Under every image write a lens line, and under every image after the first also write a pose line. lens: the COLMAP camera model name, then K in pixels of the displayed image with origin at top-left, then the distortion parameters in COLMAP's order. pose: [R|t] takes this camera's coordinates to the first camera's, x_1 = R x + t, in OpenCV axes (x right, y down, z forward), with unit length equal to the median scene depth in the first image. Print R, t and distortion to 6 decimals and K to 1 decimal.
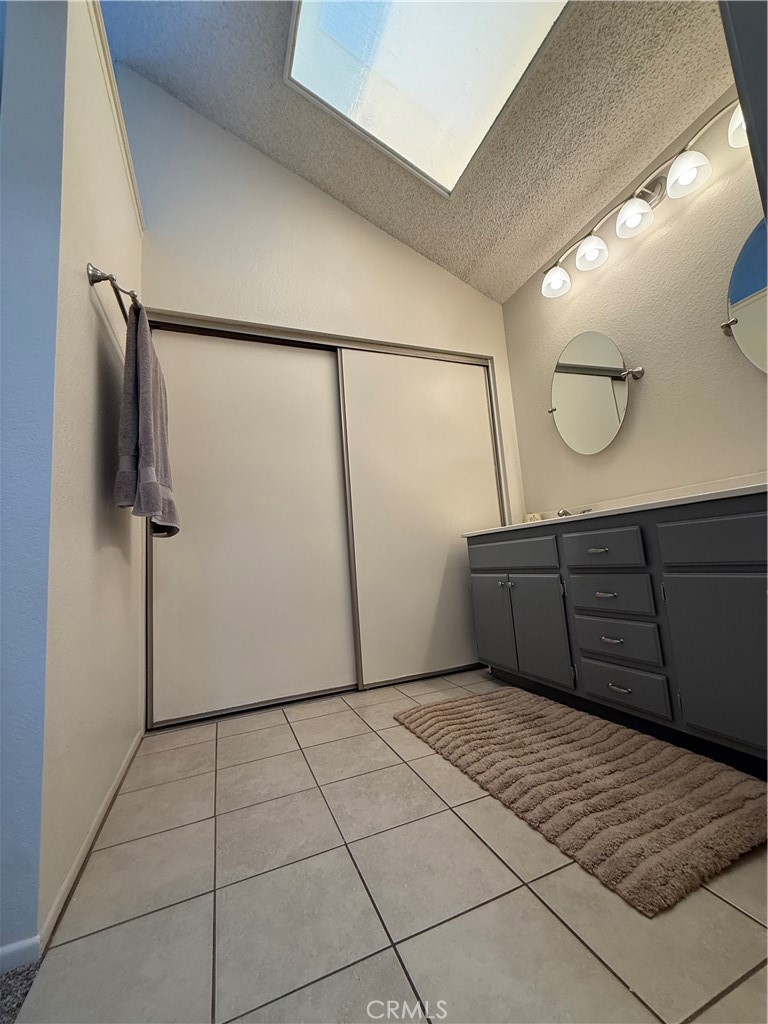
lens RADIAL K [[409.8, 0, 384.4], [0, 409.8, 511.1], [0, 0, 1]] dist [0.001014, -0.000278]
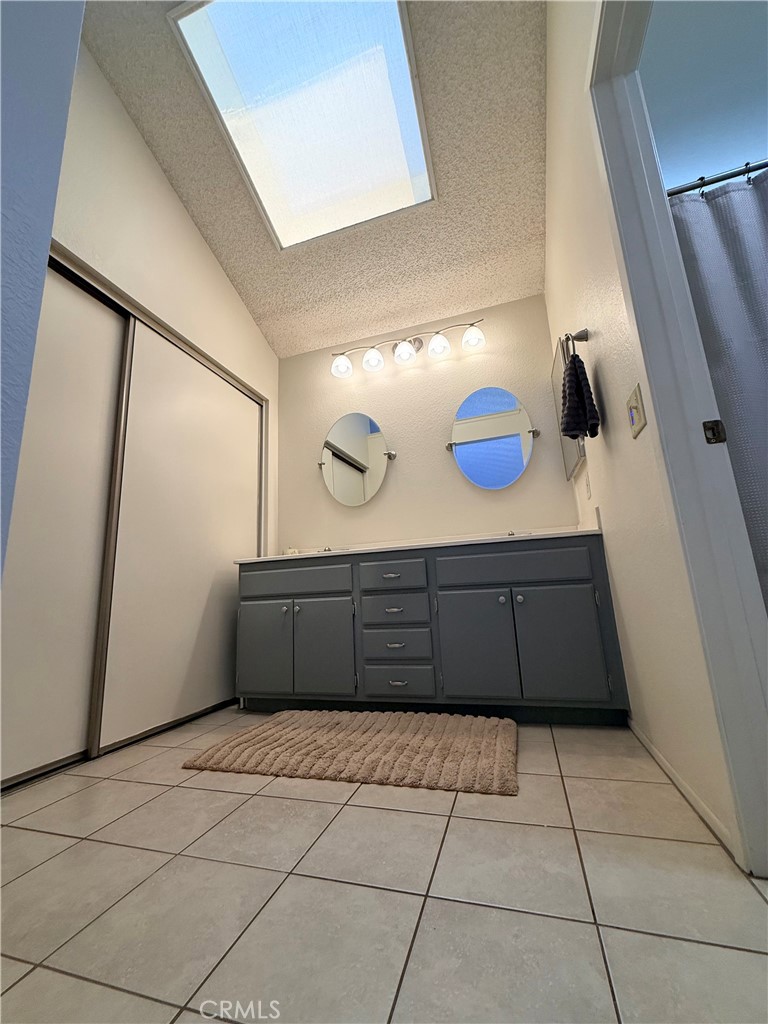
lens RADIAL K [[409.8, 0, 385.5], [0, 409.8, 509.8], [0, 0, 1]] dist [0.001014, -0.000278]
pose [[0.635619, 0.197975, 0.746186, -0.463095], [-0.094016, 0.979216, -0.179716, 0.113682], [-0.766257, 0.044078, 0.641021, 0.148521]]
